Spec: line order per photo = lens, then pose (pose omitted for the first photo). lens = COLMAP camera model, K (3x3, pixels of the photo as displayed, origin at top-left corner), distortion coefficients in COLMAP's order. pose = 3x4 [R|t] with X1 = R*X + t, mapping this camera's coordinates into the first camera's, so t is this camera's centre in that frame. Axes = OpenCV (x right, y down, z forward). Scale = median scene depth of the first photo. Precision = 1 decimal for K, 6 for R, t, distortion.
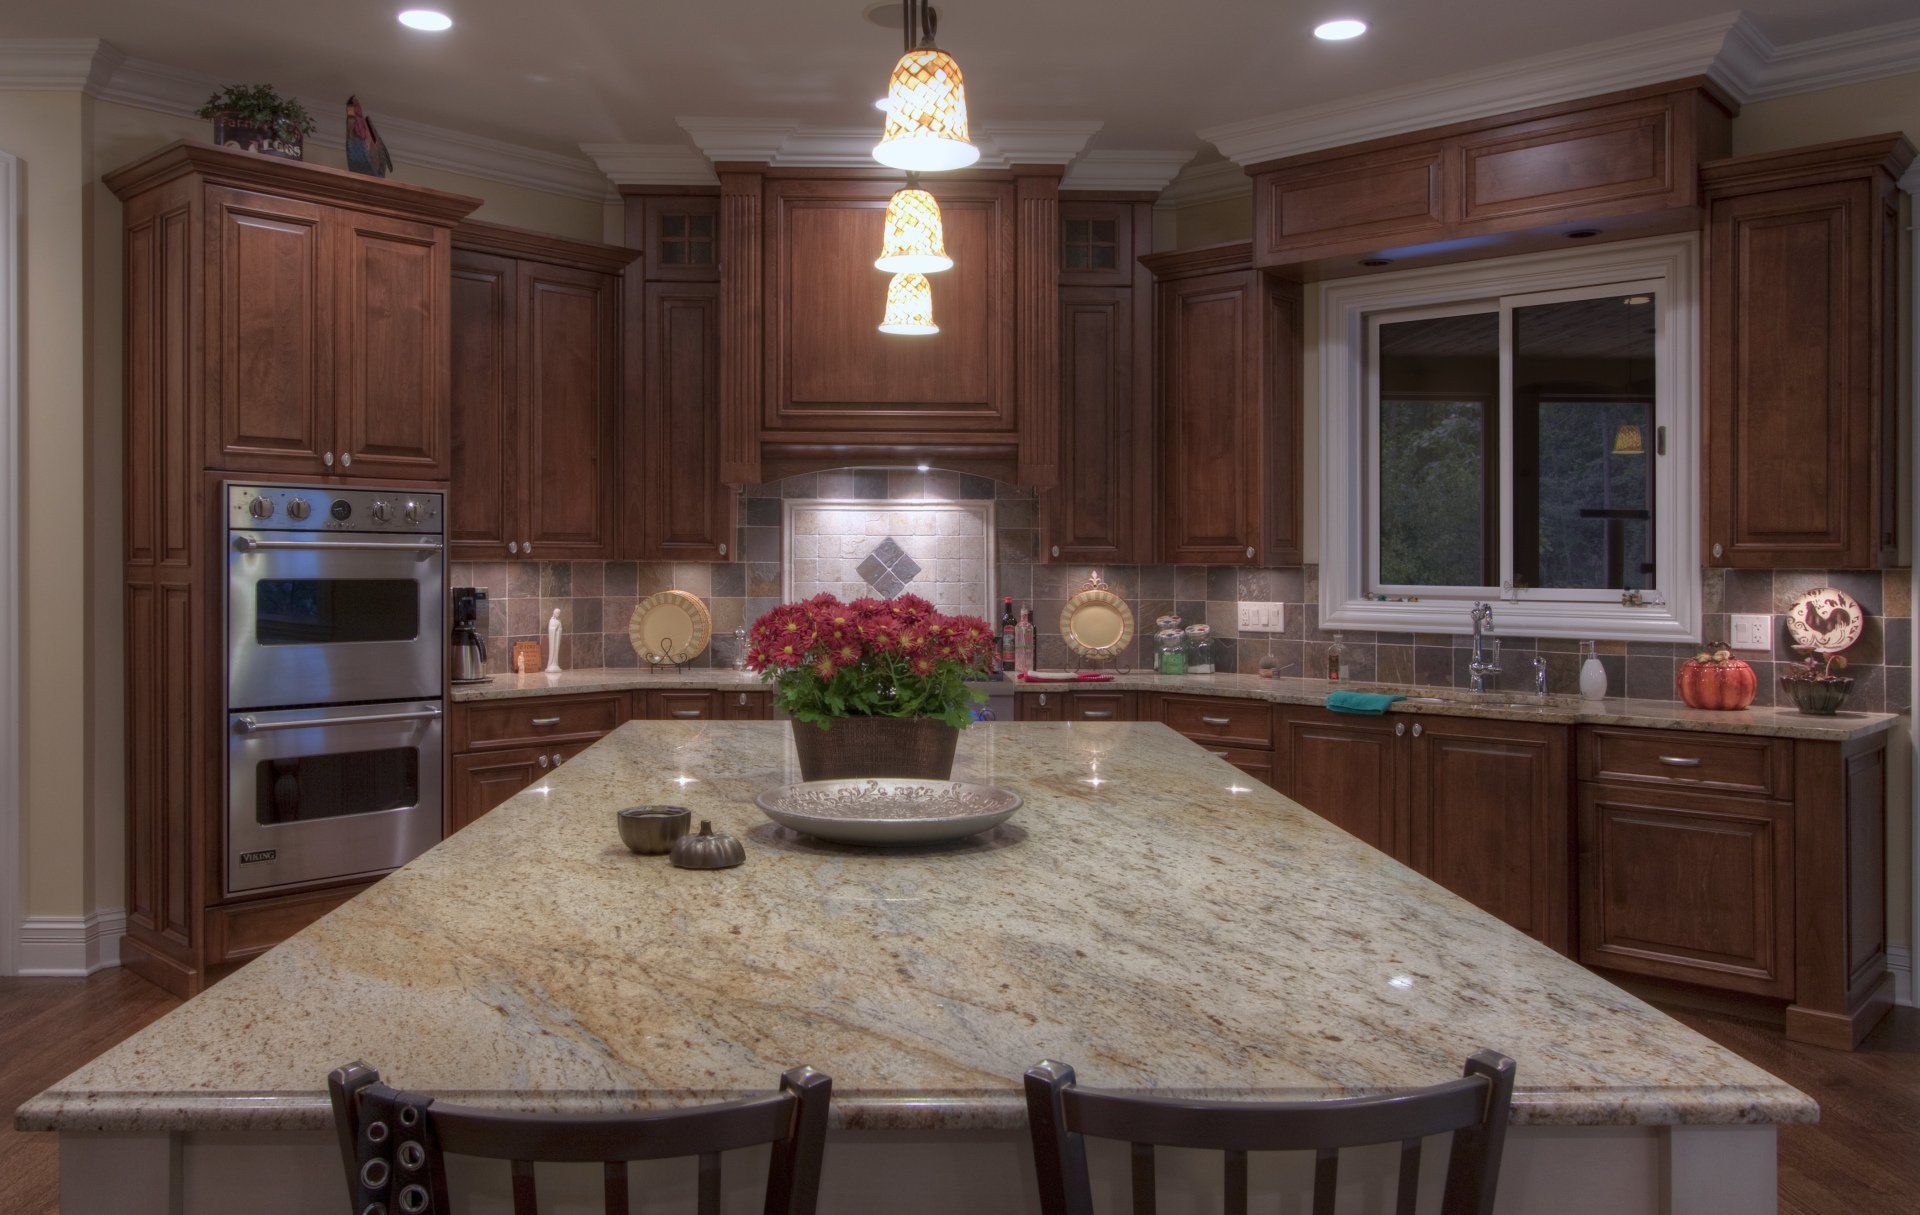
lens RADIAL K [[1514.6, 0, 813.3], [0, 1514.6, 573.8], [0, 0, 1]] dist [-0.002125, -0.007845]
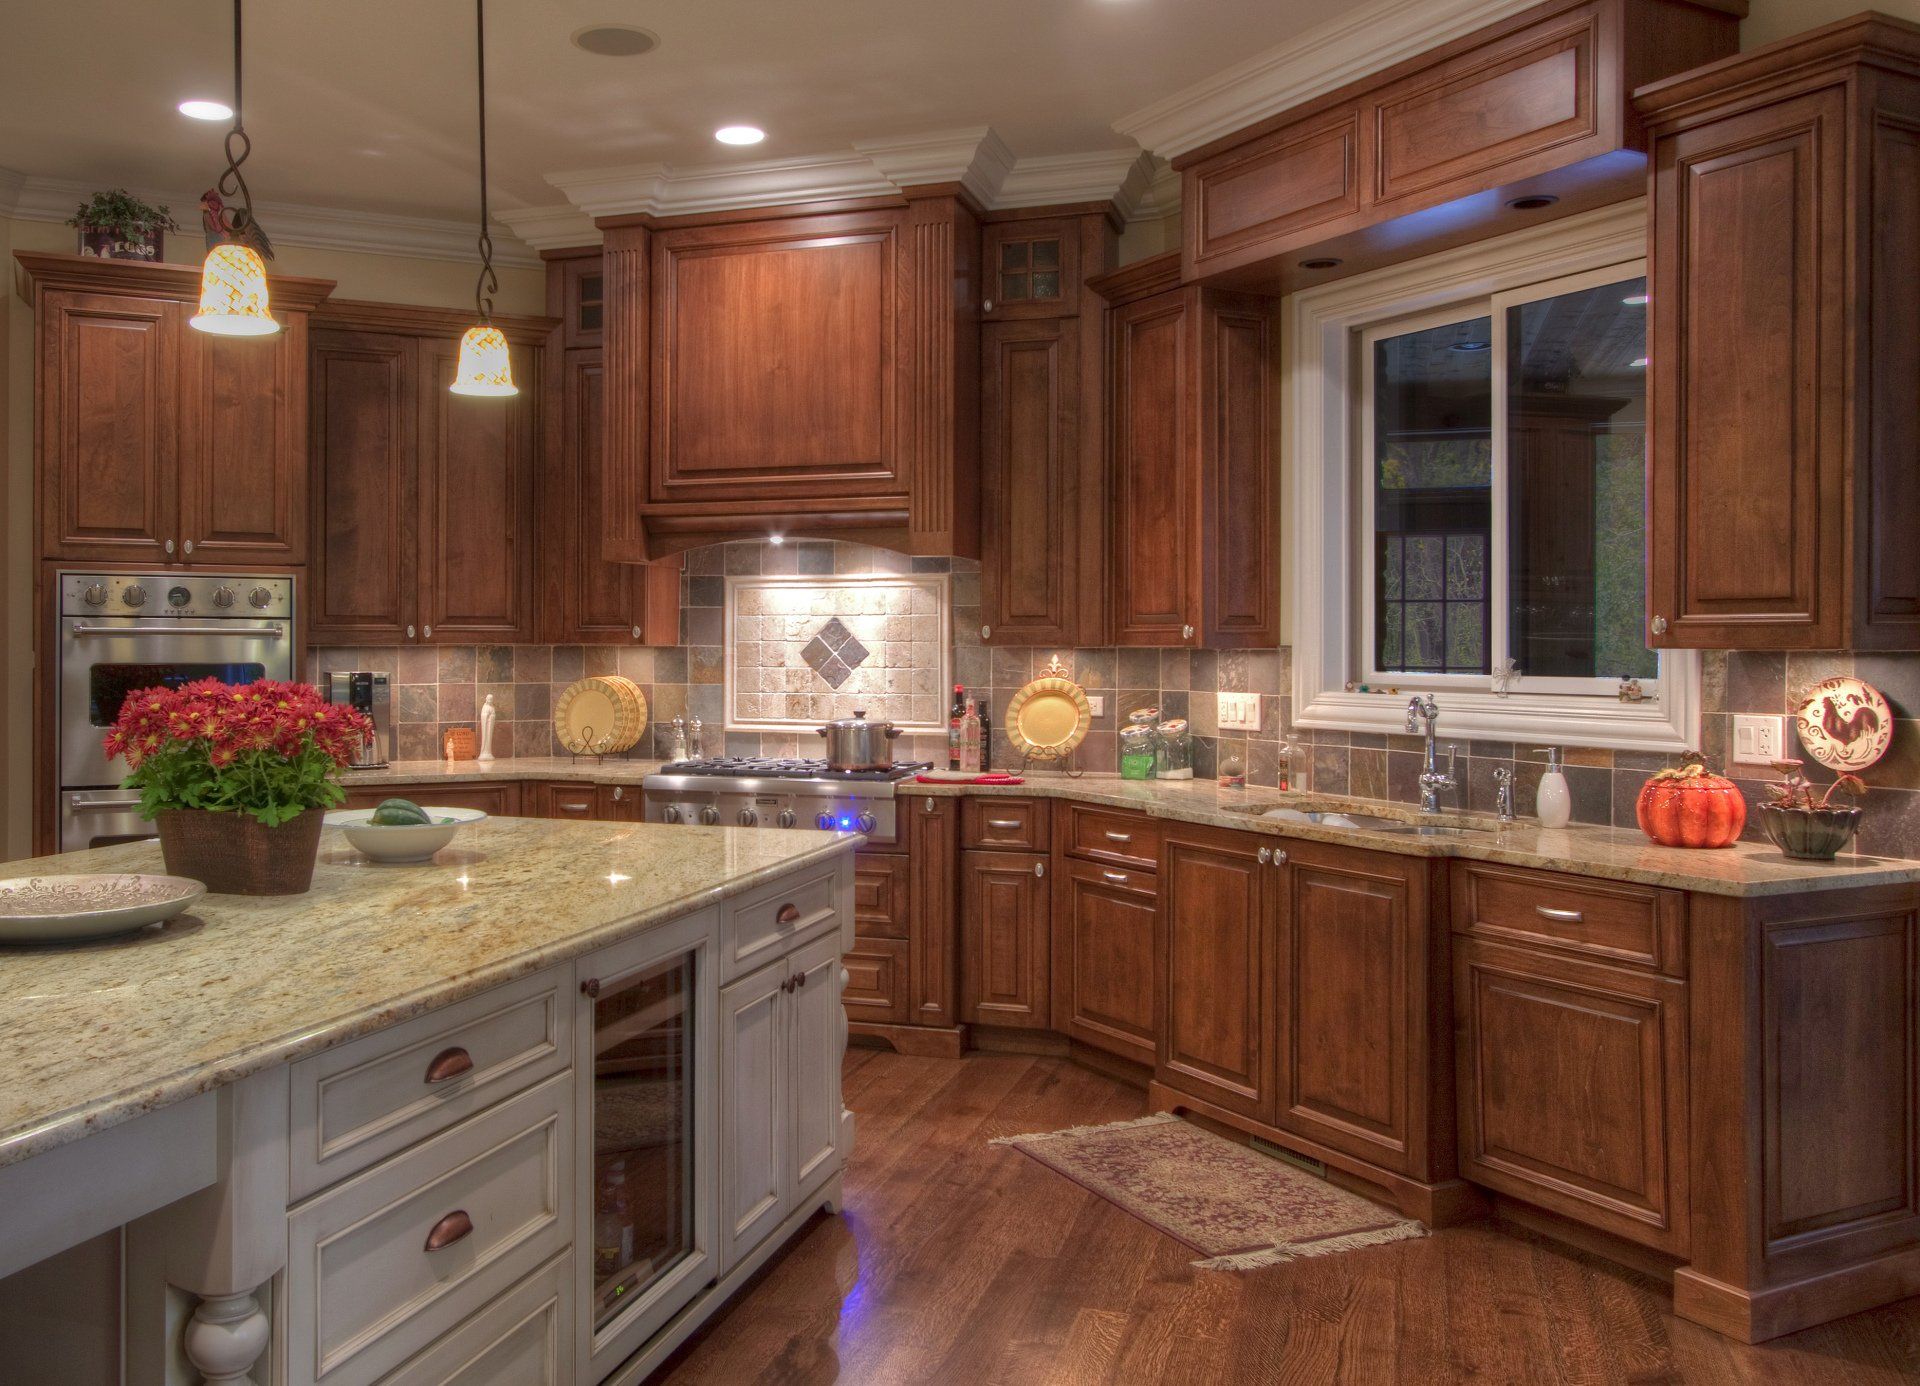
lens RADIAL K [[1617.2, 0, 710.9], [0, 1617.2, 654.1], [0, 0, 1]] dist [-0.018135, 0.009574]
pose [[0.931702, -0.001235, -0.363223, 0.371946], [-0.000029, 0.999994, -0.003474, 0.000931], [0.363225, 0.003247, 0.931696, 0.099355]]
